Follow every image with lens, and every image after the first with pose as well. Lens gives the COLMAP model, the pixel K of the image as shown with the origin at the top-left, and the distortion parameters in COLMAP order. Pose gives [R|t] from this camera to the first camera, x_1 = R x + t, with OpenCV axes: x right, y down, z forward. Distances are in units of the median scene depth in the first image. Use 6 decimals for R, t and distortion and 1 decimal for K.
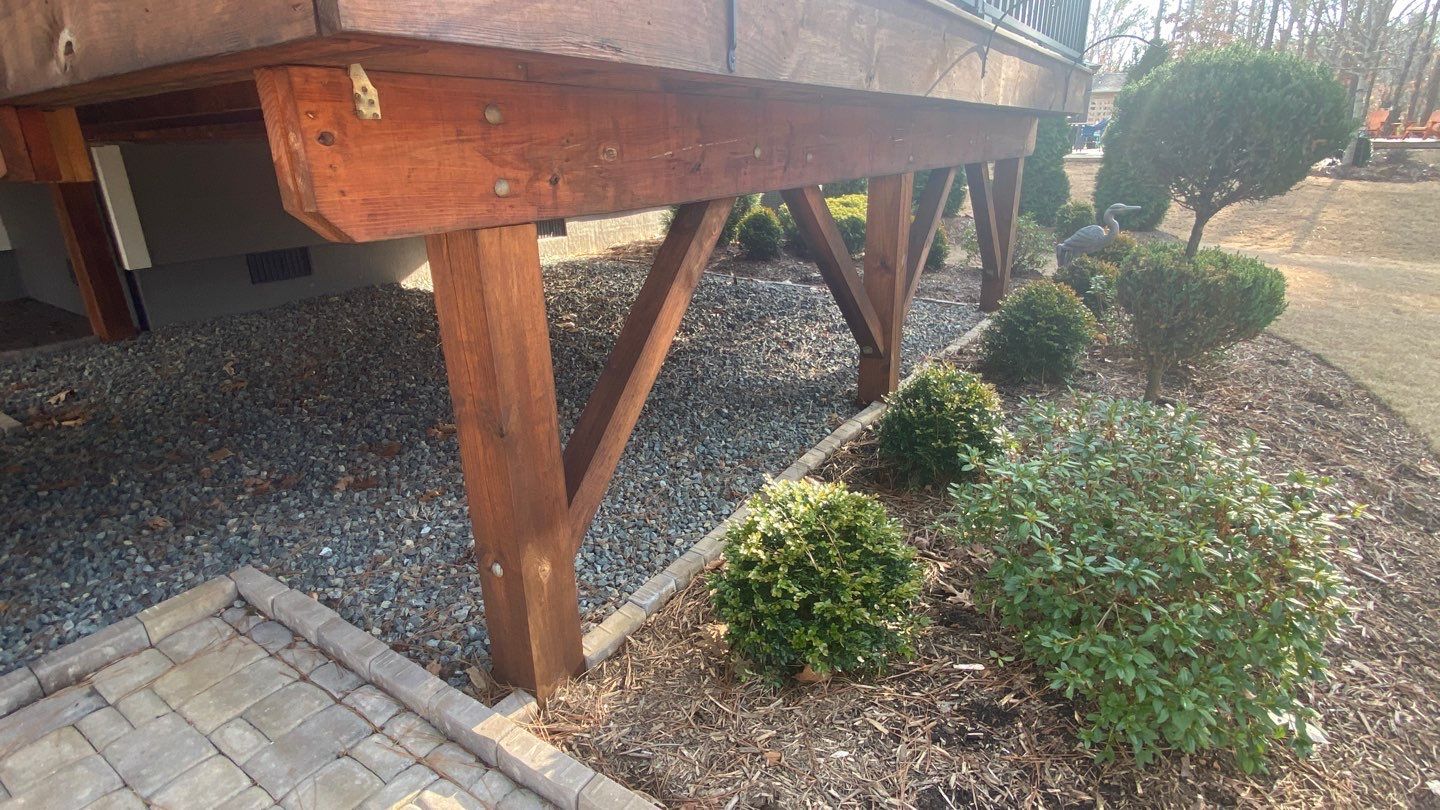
lens RADIAL K [[712.1, 0, 721.8], [0, 712.1, 403.7], [0, 0, 1]] dist [-0.002892, -0.006934]
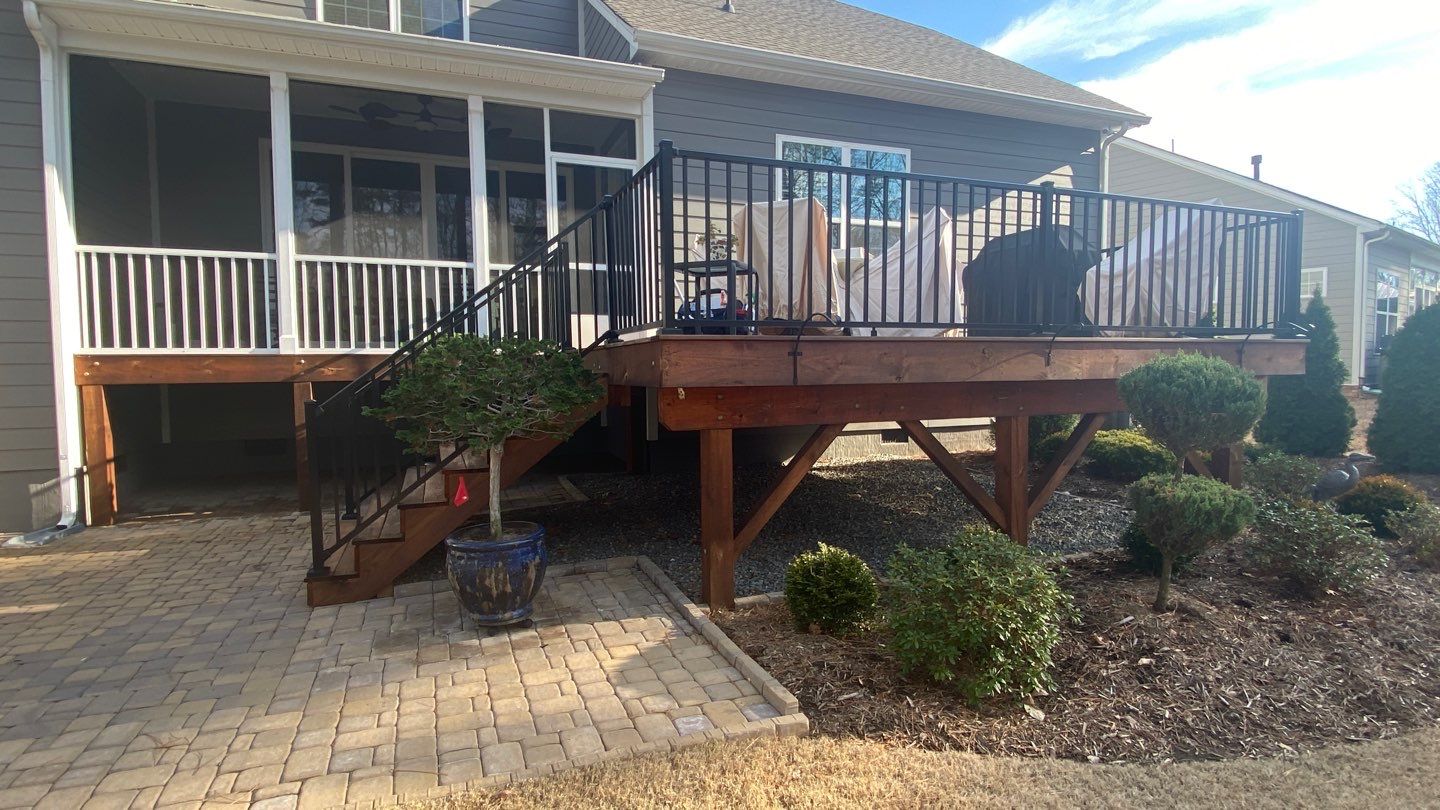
lens RADIAL K [[712.1, 0, 730.1], [0, 712.1, 407.3], [0, 0, 1]] dist [-0.002892, -0.006934]
pose [[0.821628, 0.049917, -0.567835, 1.257056], [-0.205136, 0.955310, -0.212844, 0.264188], [0.531834, 0.291362, 0.795148, -1.251170]]
